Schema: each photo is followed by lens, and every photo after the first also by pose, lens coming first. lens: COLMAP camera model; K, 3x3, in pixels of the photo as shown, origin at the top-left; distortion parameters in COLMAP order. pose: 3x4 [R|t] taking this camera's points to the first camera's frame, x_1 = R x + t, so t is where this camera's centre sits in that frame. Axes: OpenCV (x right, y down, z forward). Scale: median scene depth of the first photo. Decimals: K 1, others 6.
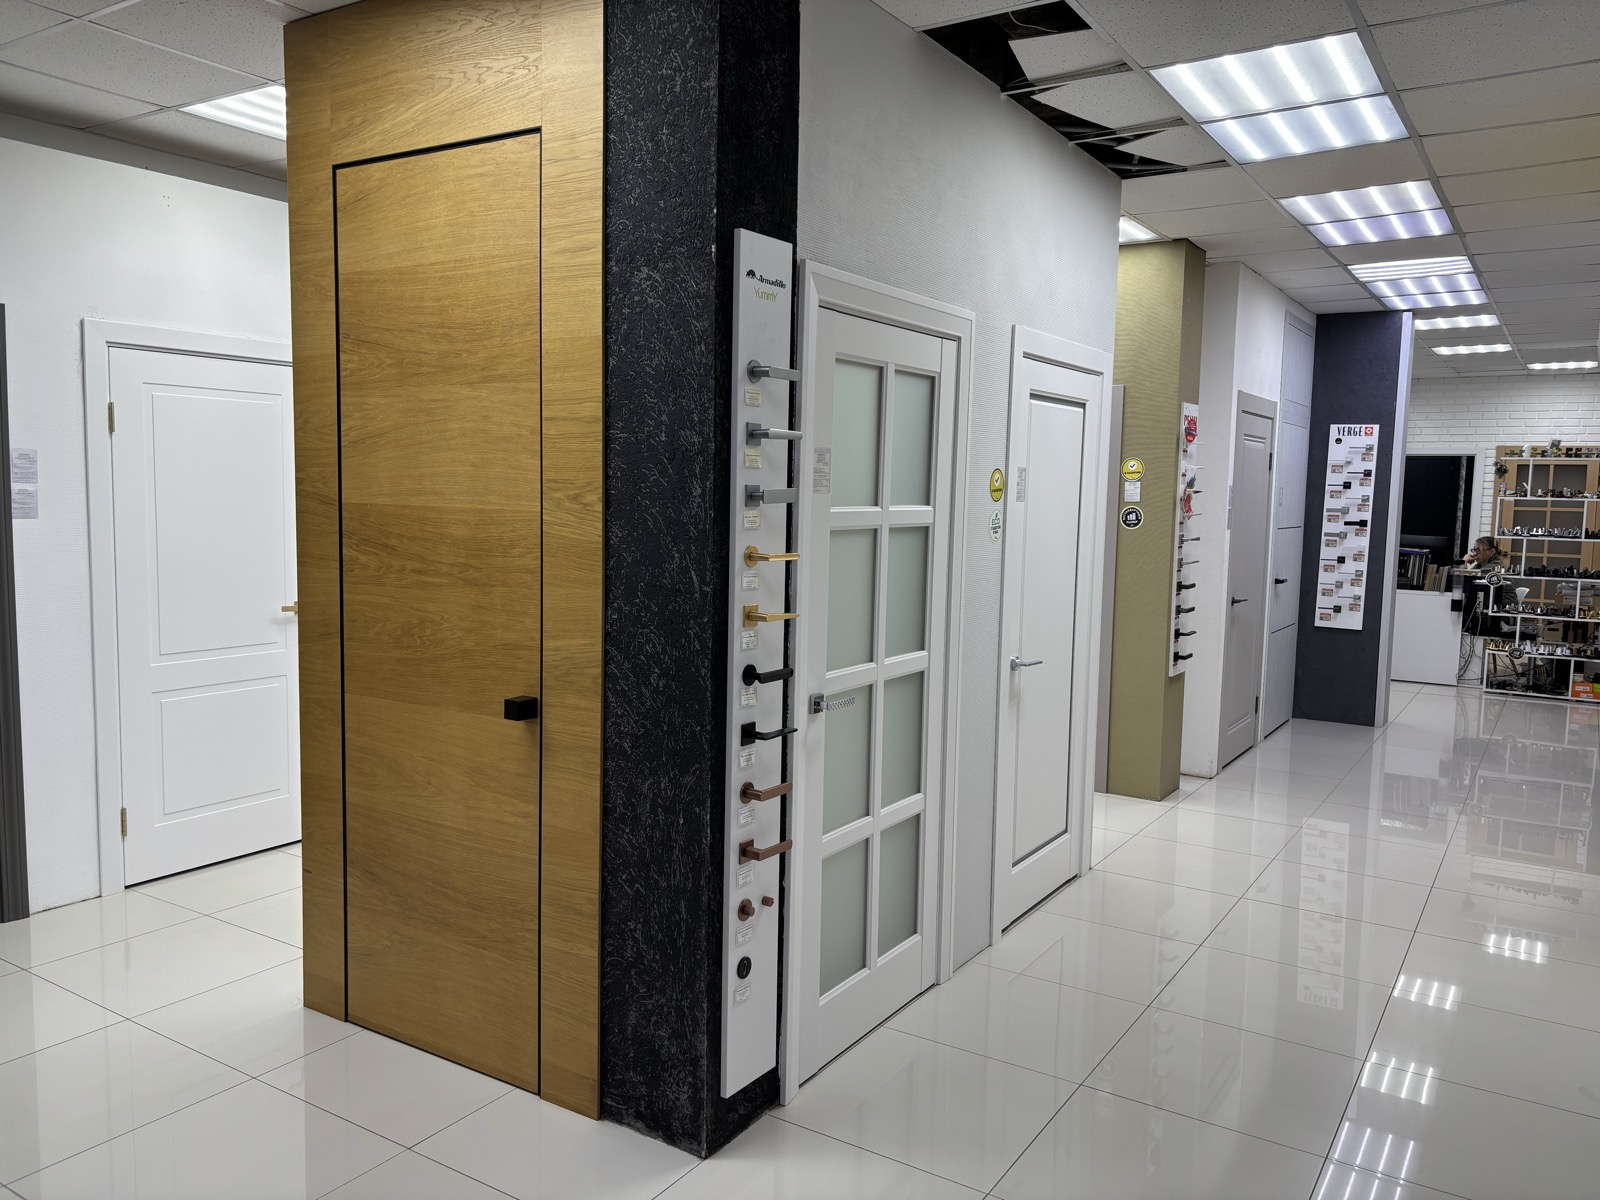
lens RADIAL K [[1206.1, 0, 800.0], [0, 1206.1, 600.0], [0, 0, 1]] dist [0.043193, 0.000633]
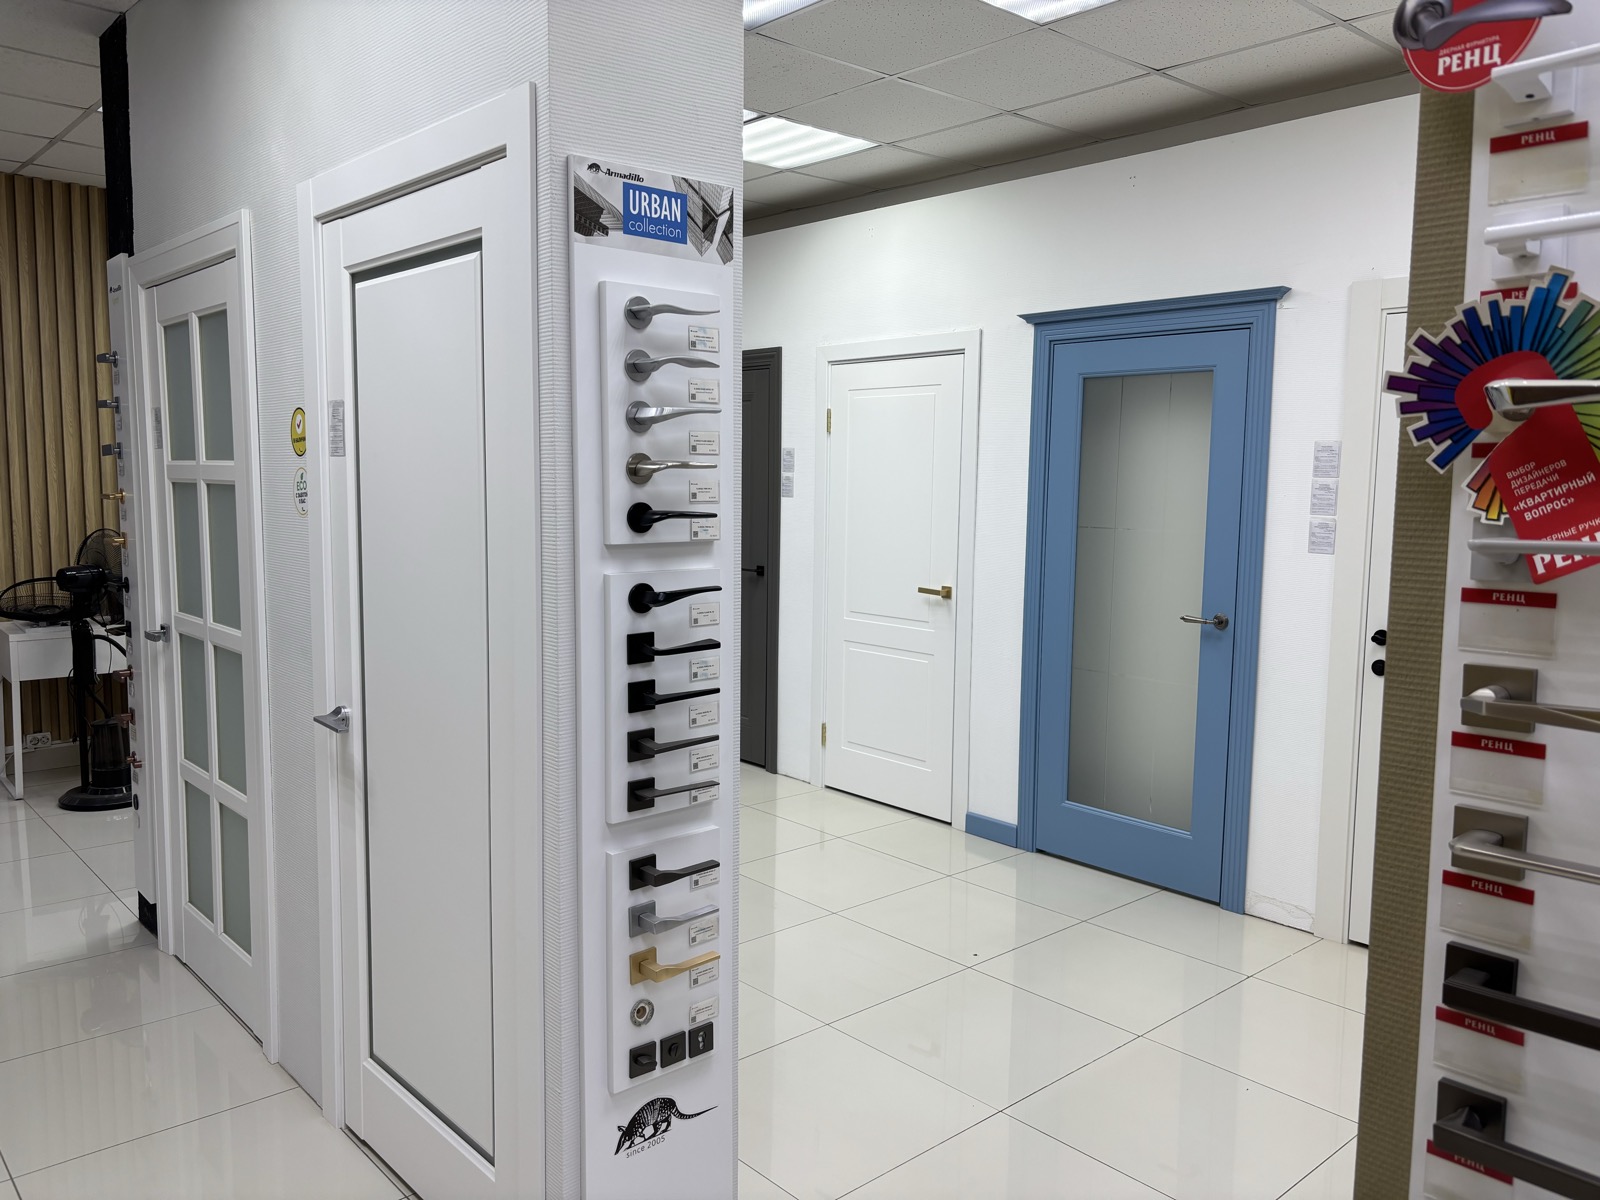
lens RADIAL K [[1206.1, 0, 800.0], [0, 1206.1, 600.0], [0, 0, 1]] dist [0.043193, 0.000633]
pose [[-0.265470, 0.076281, -0.961097, 0.725561], [-0.109254, 0.988064, 0.108599, -0.102420], [0.957909, 0.133833, -0.253968, 1.396824]]
